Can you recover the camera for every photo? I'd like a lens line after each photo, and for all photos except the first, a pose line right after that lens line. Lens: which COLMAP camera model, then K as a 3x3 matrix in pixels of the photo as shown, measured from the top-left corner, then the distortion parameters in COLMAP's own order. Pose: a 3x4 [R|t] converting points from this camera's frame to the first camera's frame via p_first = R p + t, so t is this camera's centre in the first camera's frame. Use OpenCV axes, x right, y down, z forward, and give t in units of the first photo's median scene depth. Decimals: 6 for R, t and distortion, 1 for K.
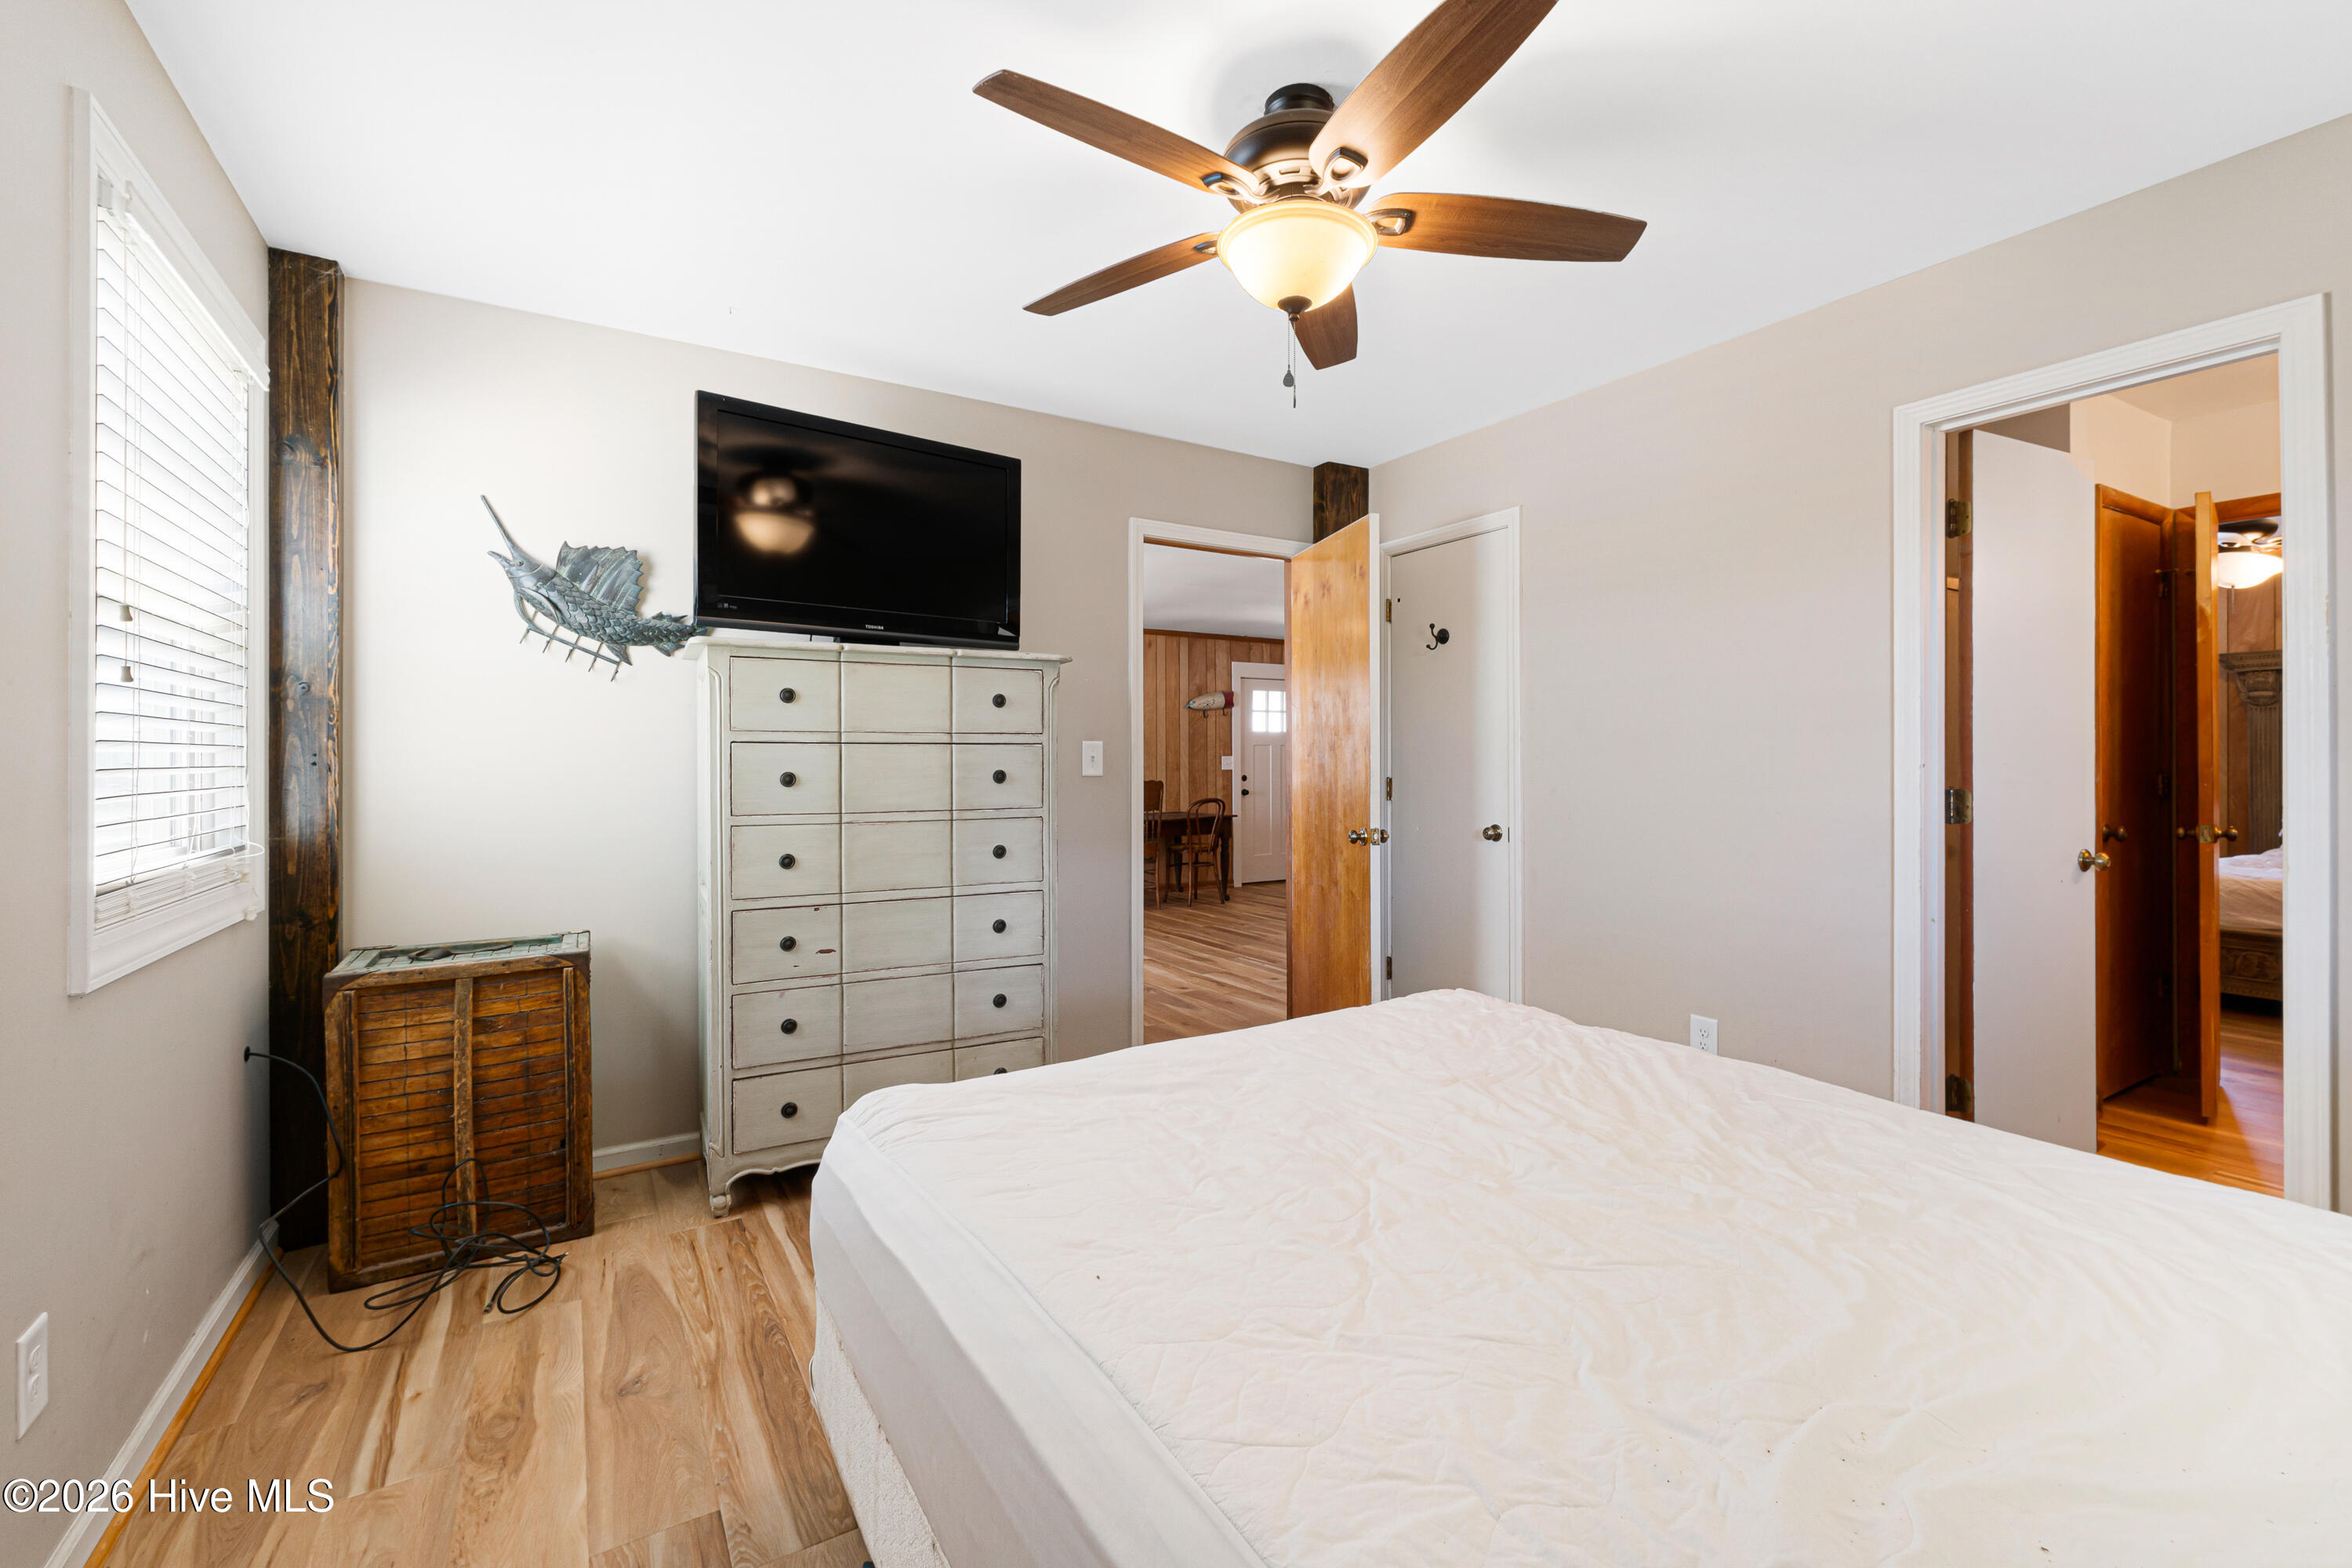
lens RADIAL K [[998.4, 0, 1174.8], [0, 998.4, 773.7], [0, 0, 1]] dist [0.005160, -0.000174]
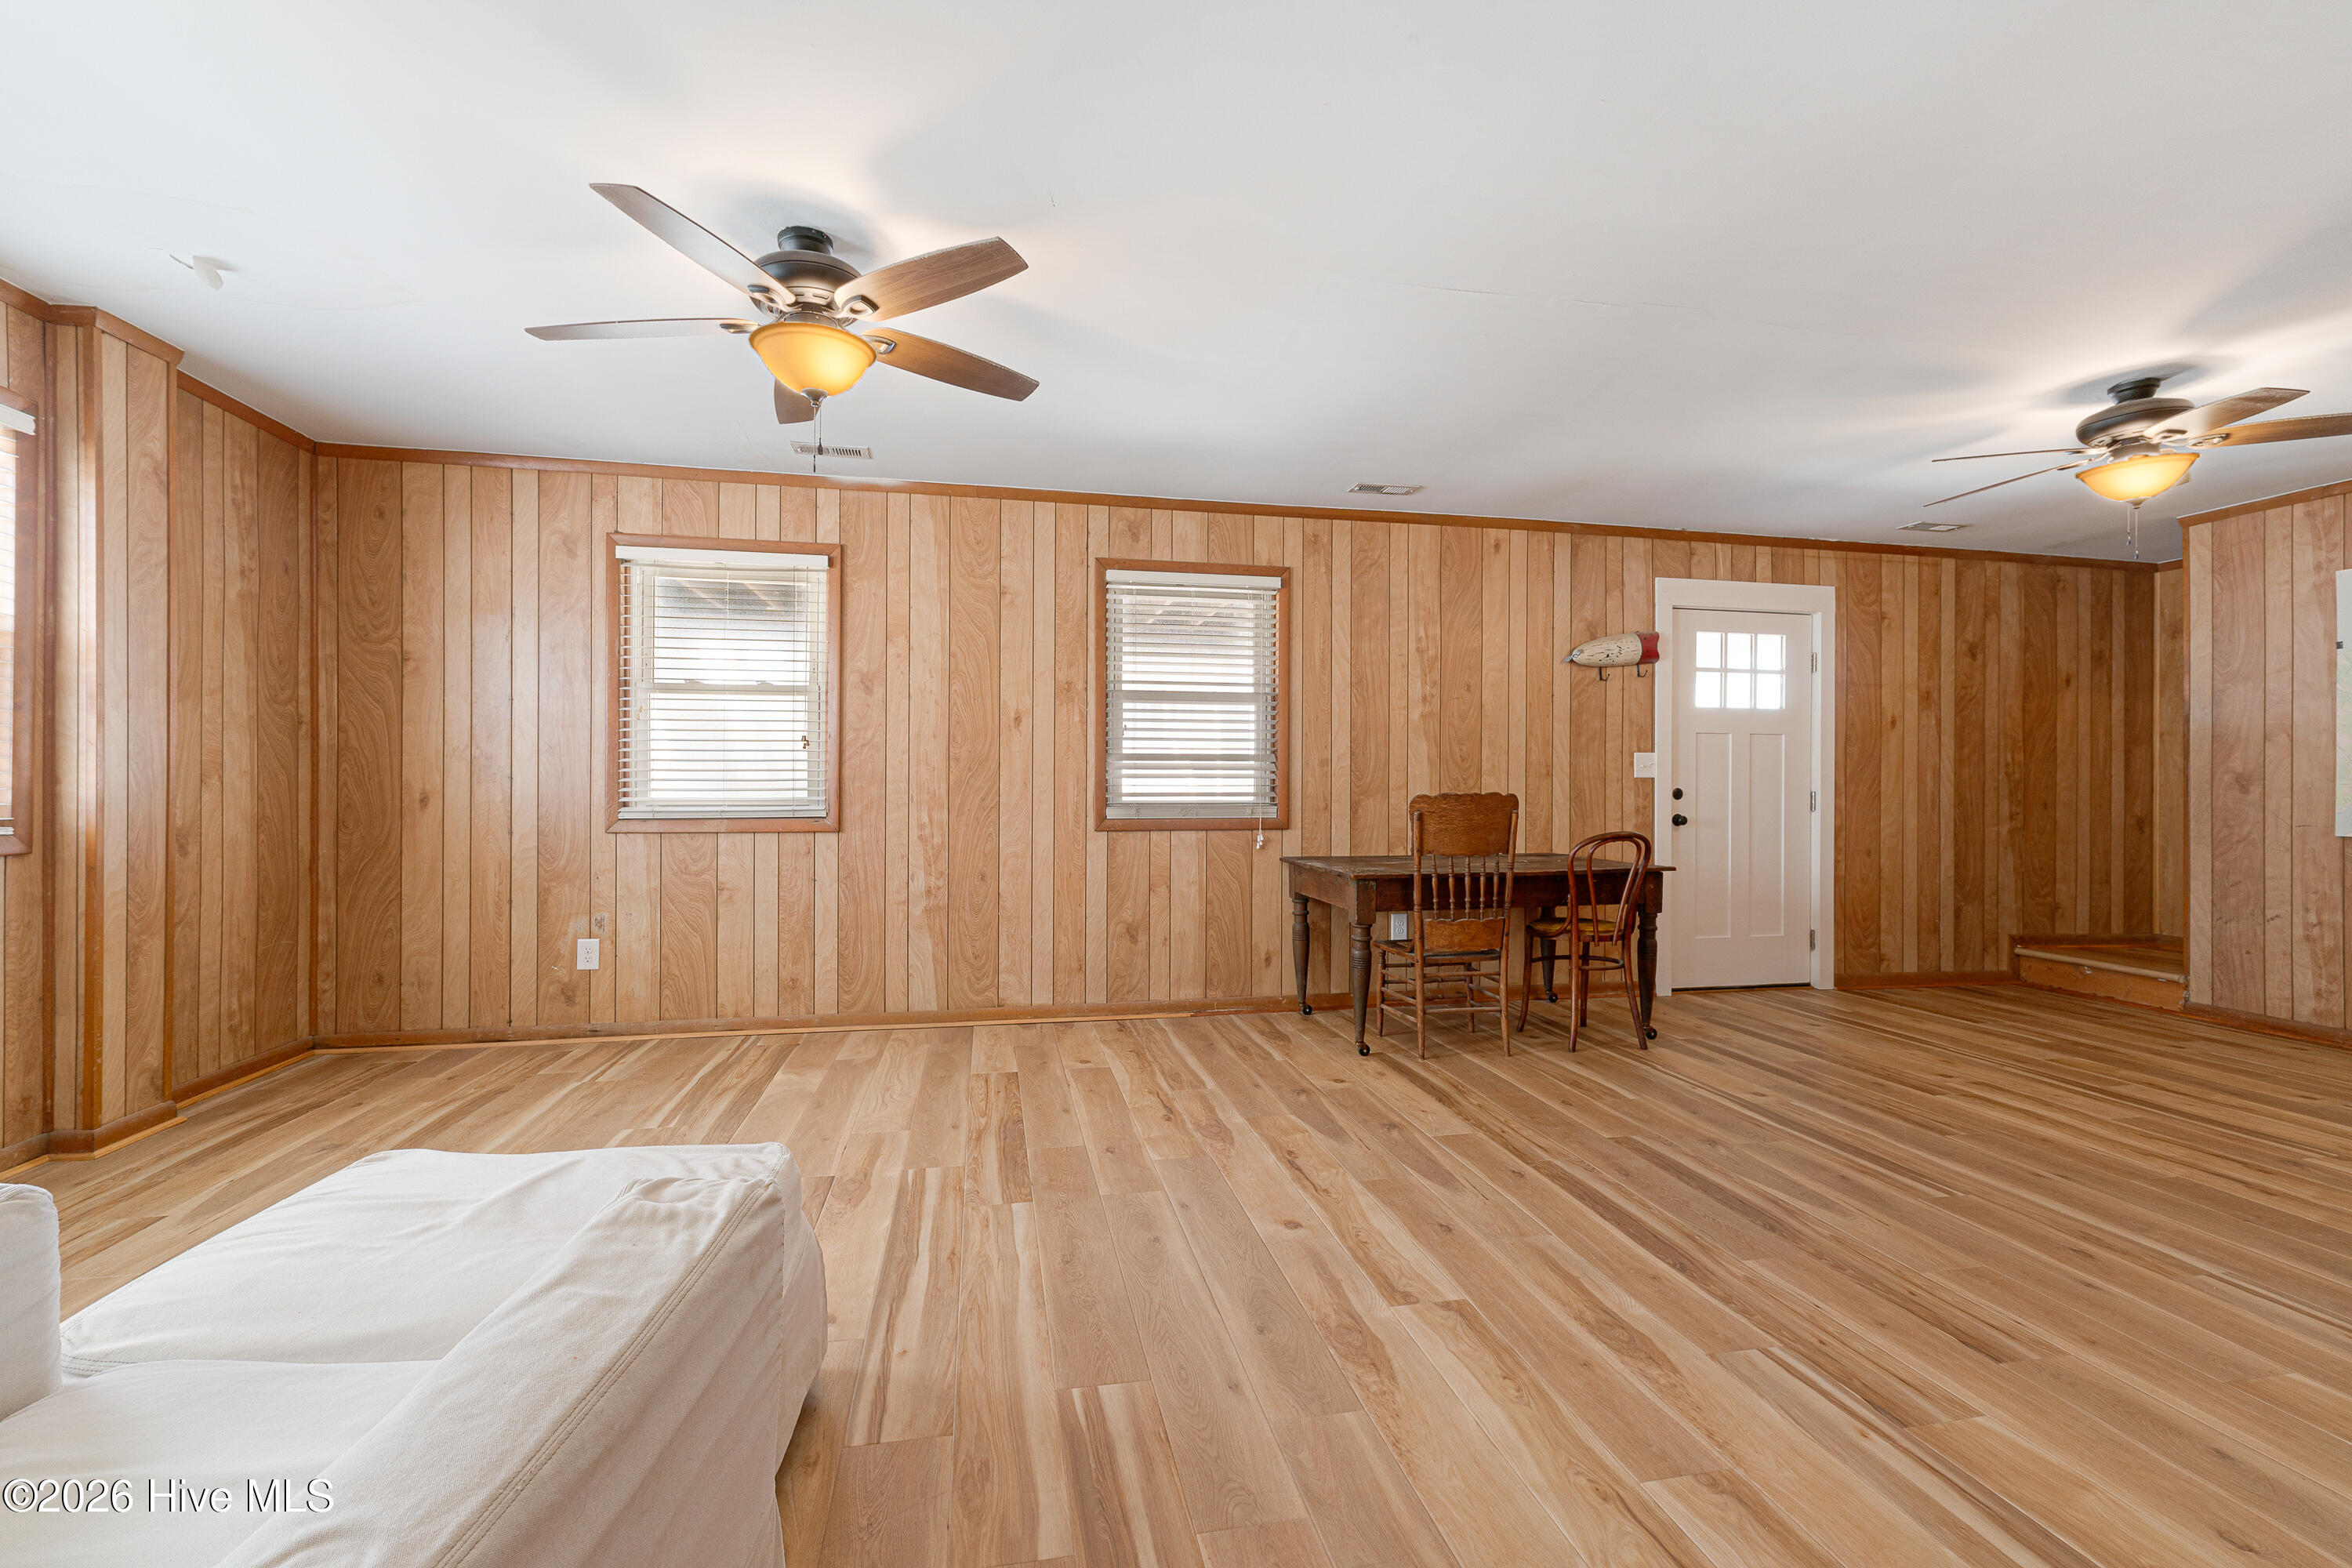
lens RADIAL K [[998.4, 0, 1192.9], [0, 998.4, 774.7], [0, 0, 1]] dist [0.005160, -0.000174]
pose [[0.944102, 0.006699, -0.329585, -0.000357], [-0.011452, 0.999857, -0.012481, 0.004121], [0.329454, 0.015558, 0.944043, 0.420995]]
